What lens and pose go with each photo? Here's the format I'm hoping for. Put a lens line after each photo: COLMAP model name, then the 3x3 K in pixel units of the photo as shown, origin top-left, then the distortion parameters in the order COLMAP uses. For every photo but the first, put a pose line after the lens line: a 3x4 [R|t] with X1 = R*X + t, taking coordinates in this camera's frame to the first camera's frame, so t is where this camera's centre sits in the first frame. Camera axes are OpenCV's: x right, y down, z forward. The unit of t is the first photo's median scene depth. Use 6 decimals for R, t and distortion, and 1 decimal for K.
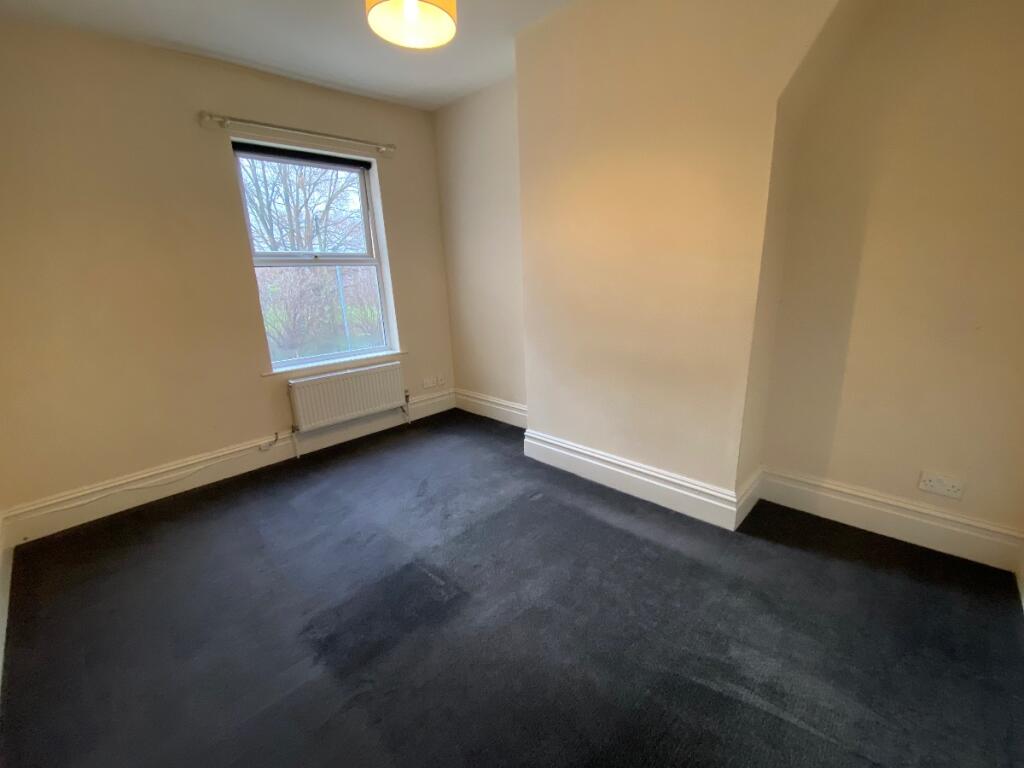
lens RADIAL K [[411.8, 0, 513.3], [0, 411.8, 381.8], [0, 0, 1]] dist [-0.000899, -0.006161]
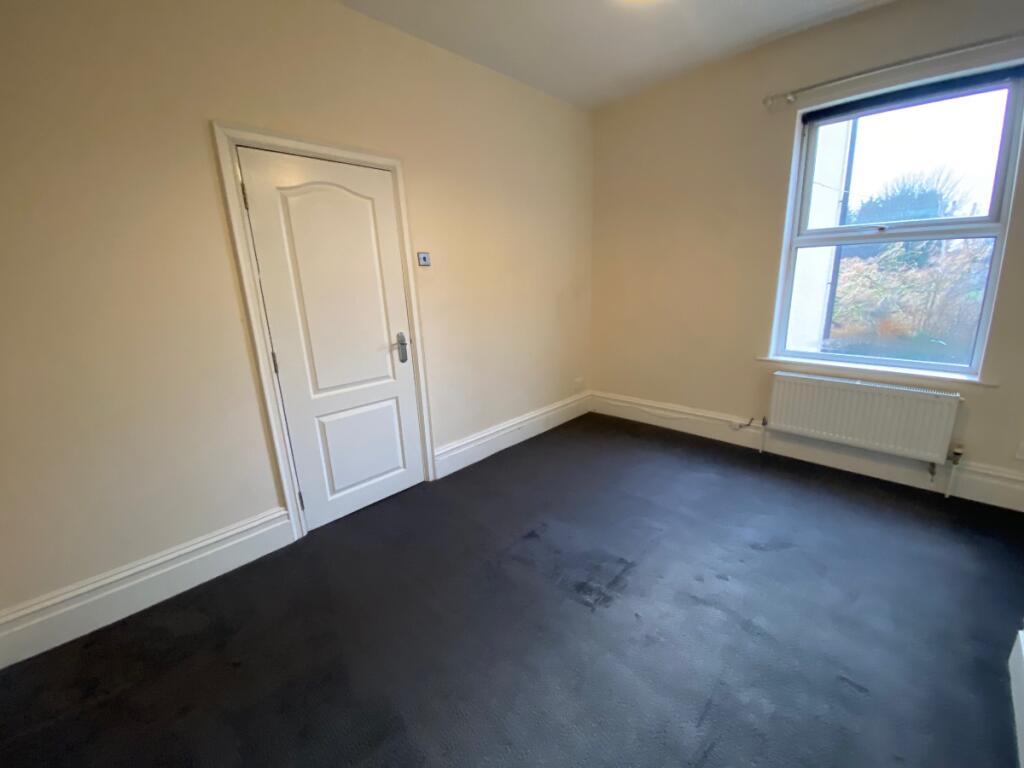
lens RADIAL K [[411.8, 0, 512.2], [0, 411.8, 378.9], [0, 0, 1]] dist [-0.000899, -0.006161]
pose [[-0.024739, 0.269025, -0.962815, 0.345464], [-0.216038, 0.938914, 0.267897, -0.099689], [0.976072, 0.214632, 0.034892, 0.366988]]
